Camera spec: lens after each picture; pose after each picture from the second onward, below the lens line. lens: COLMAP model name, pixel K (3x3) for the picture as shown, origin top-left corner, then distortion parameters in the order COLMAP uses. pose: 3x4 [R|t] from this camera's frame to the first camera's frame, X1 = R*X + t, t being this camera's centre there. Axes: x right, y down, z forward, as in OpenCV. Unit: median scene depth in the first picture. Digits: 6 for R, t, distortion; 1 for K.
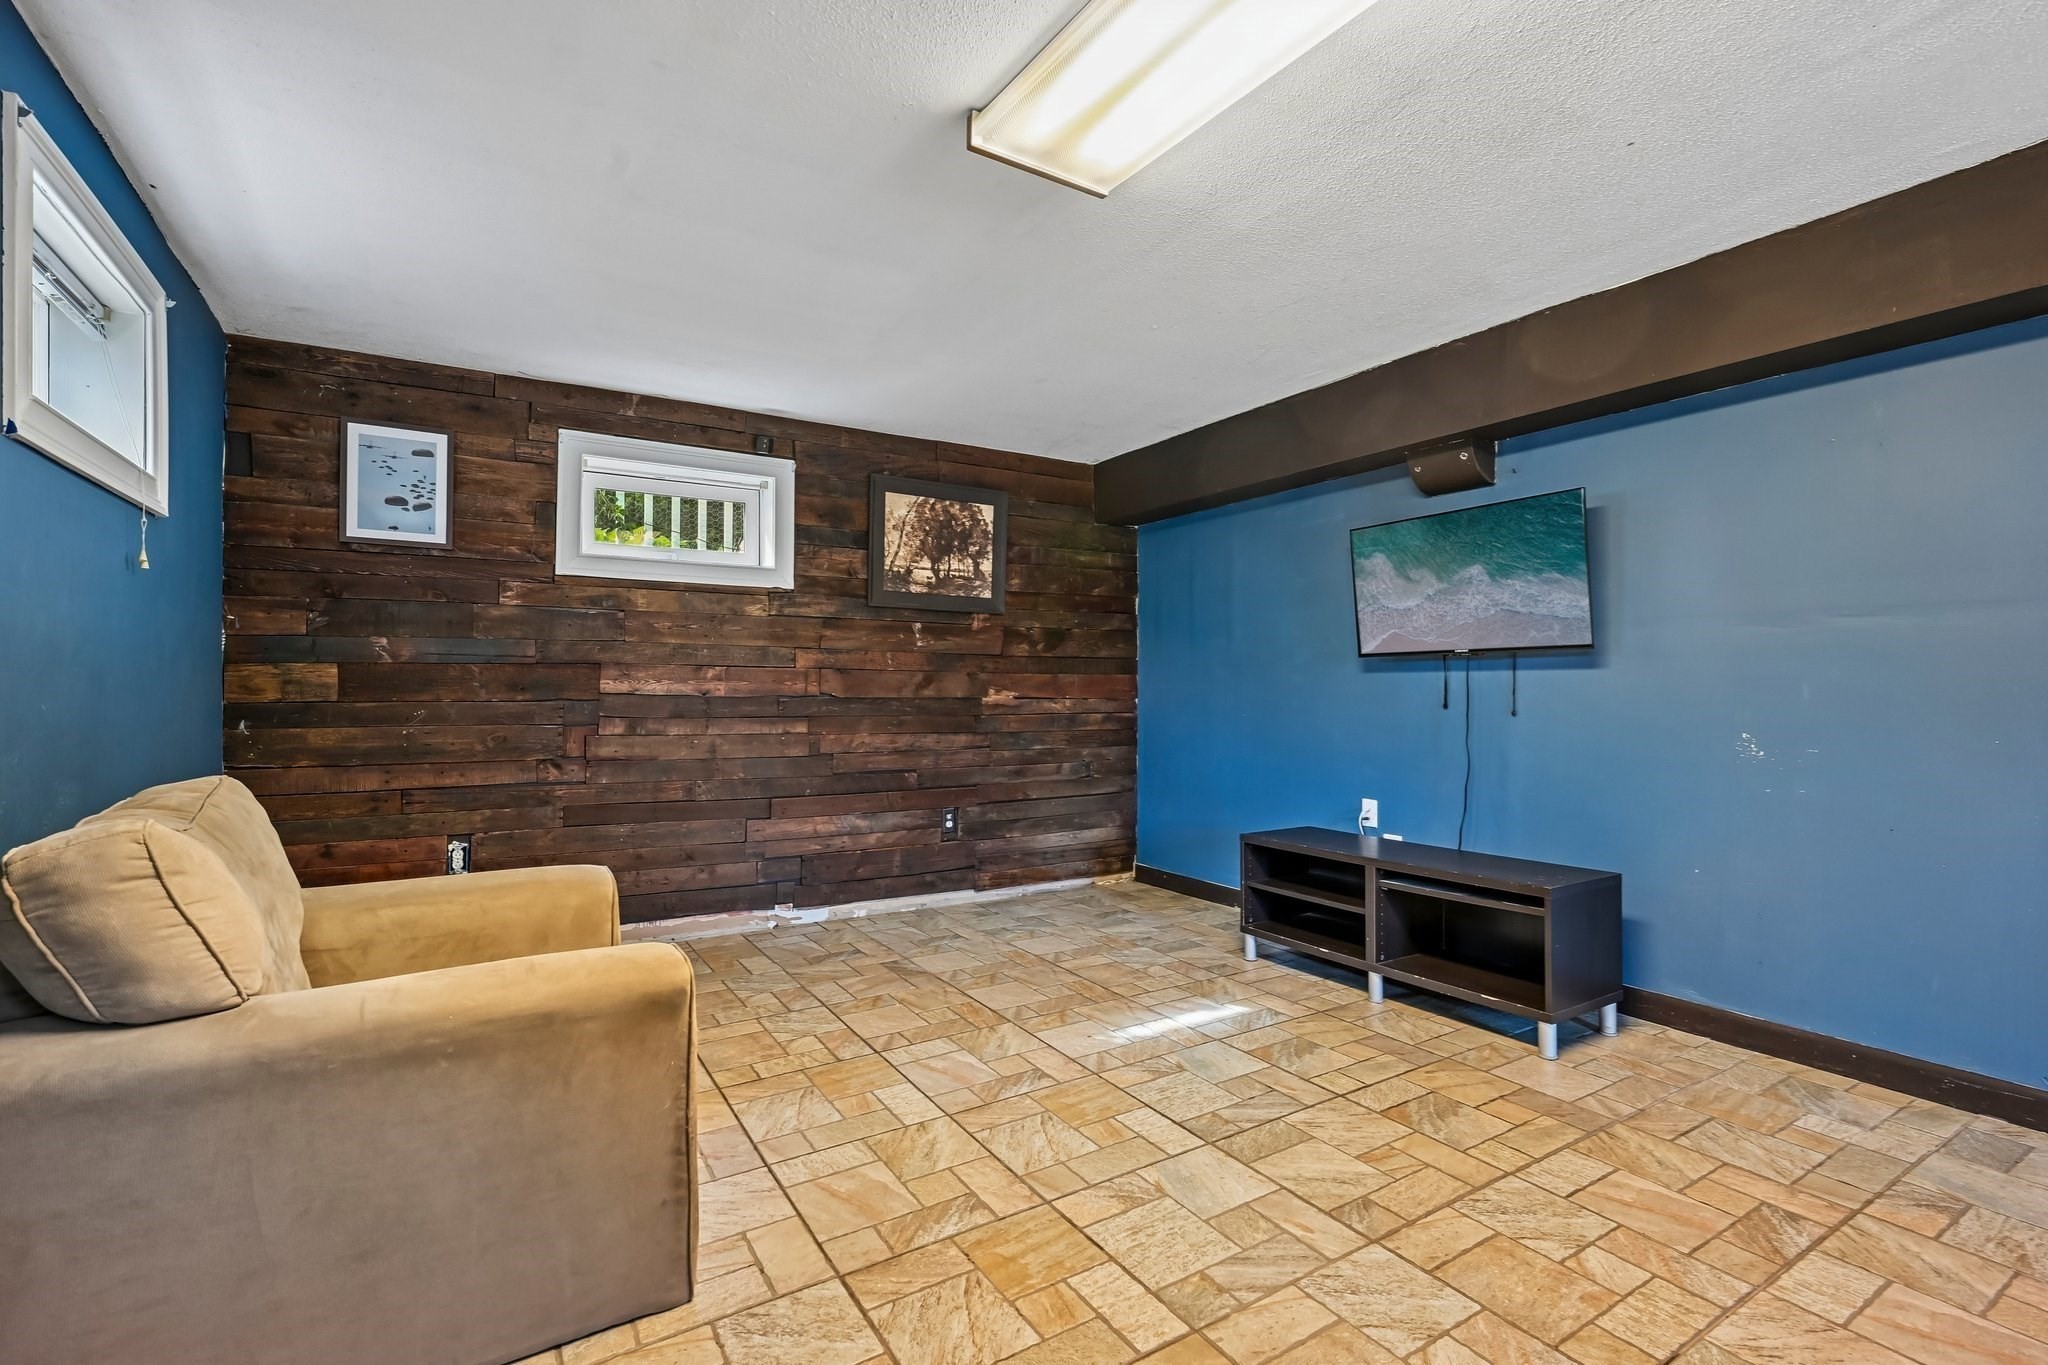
lens RADIAL K [[922.7, 0, 1024.0], [0, 922.7, 682.5], [0, 0, 1]] dist [0.001644, 0.000078]
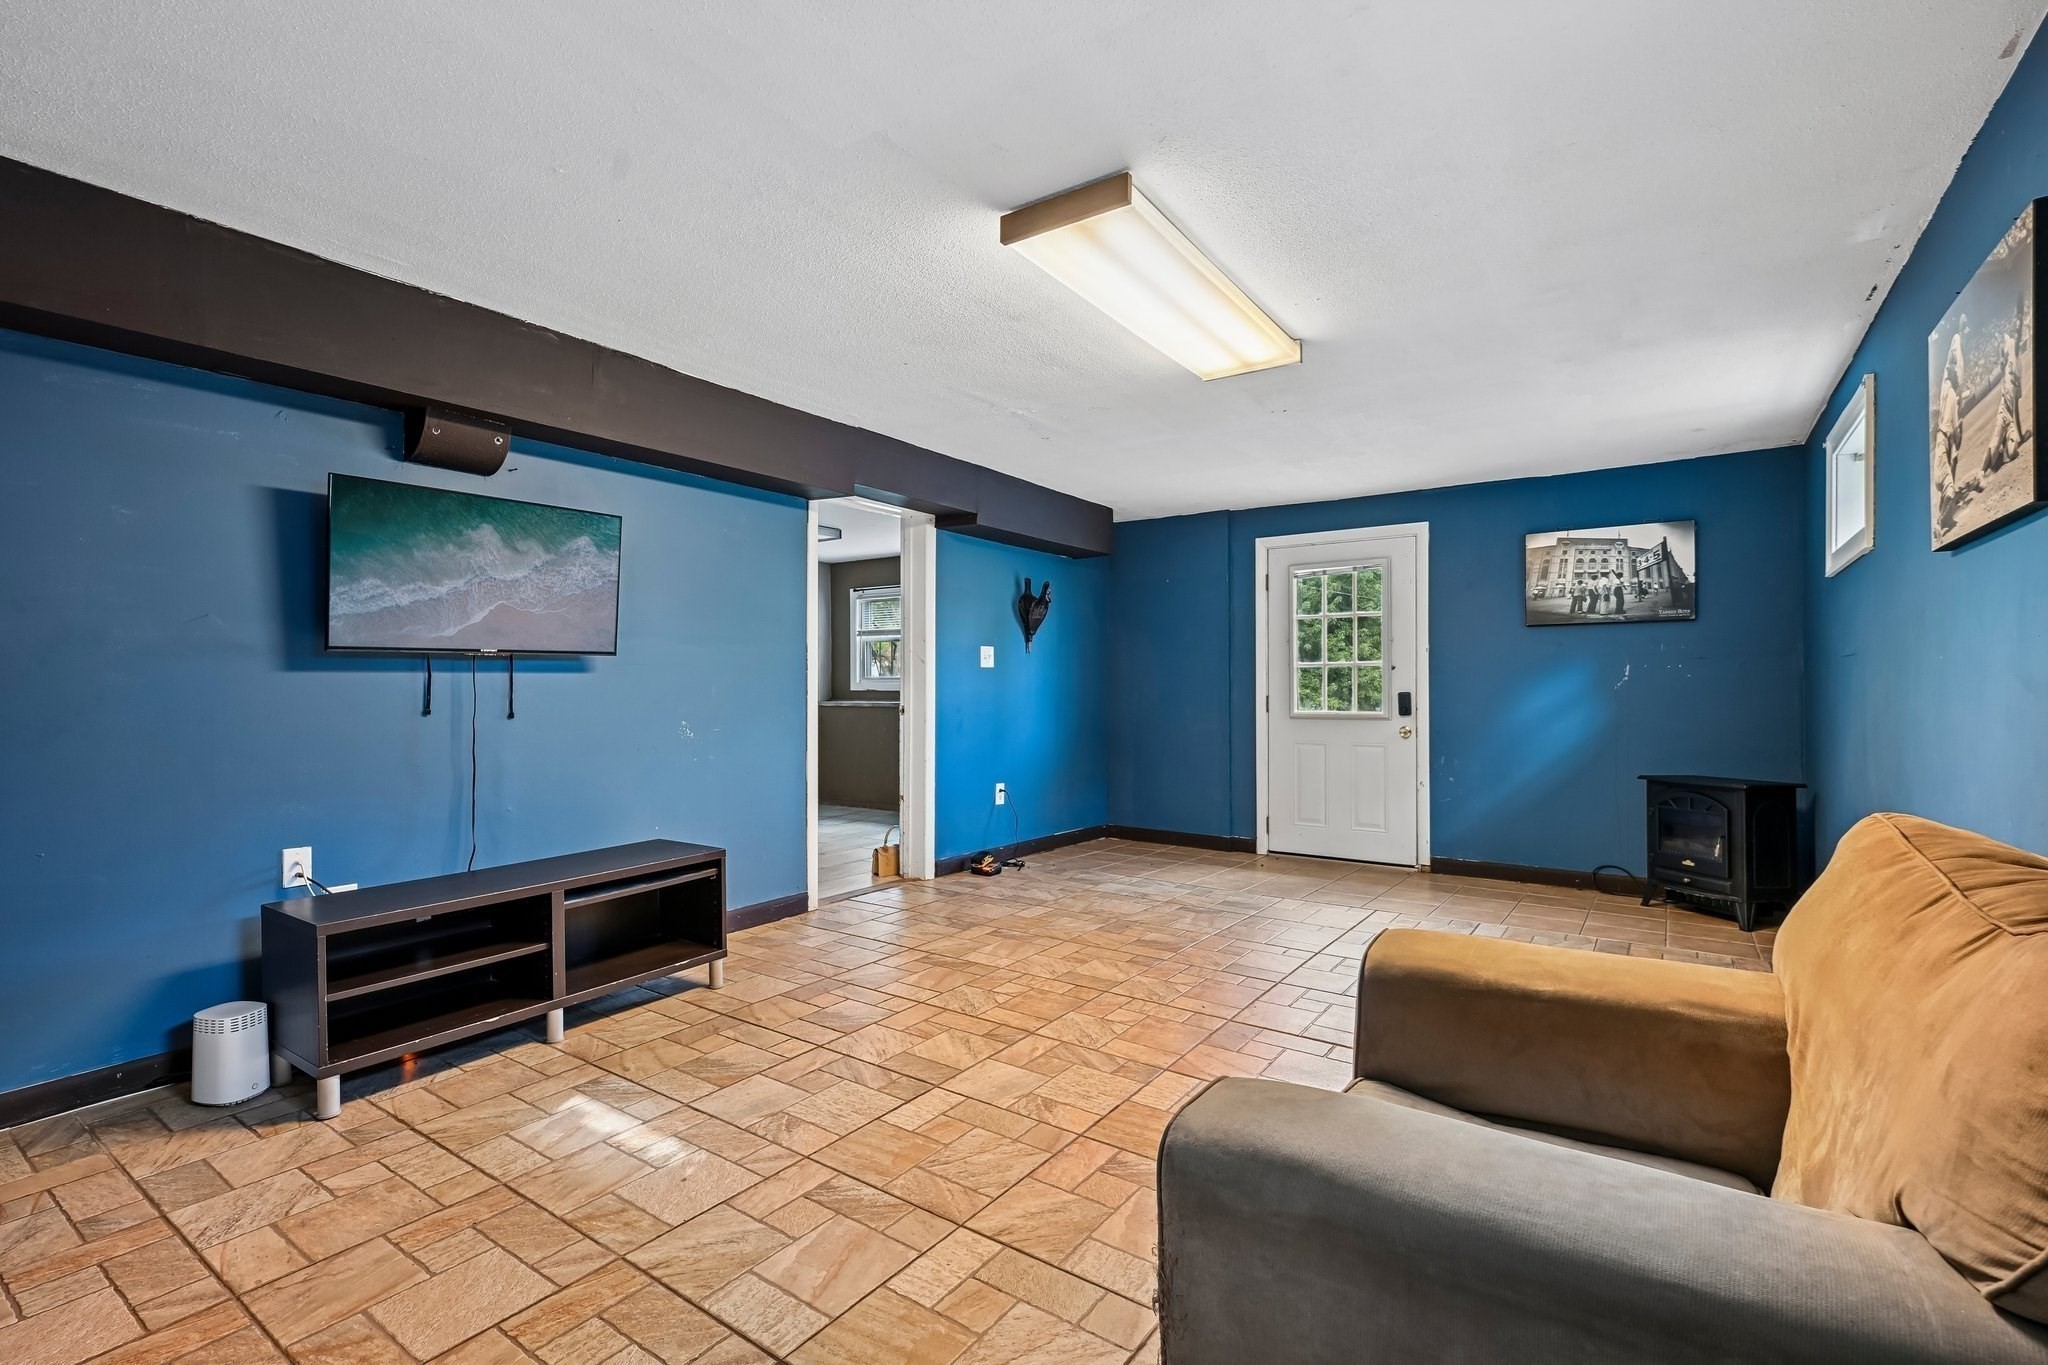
lens RADIAL K [[922.7, 0, 1024.0], [0, 922.7, 682.5], [0, 0, 1]] dist [0.001644, 0.000078]
pose [[-0.391254, 0.003014, 0.920278, -0.733009], [0.000597, 0.999995, -0.003021, 0.000744], [-0.920283, -0.000632, -0.391254, 1.100723]]
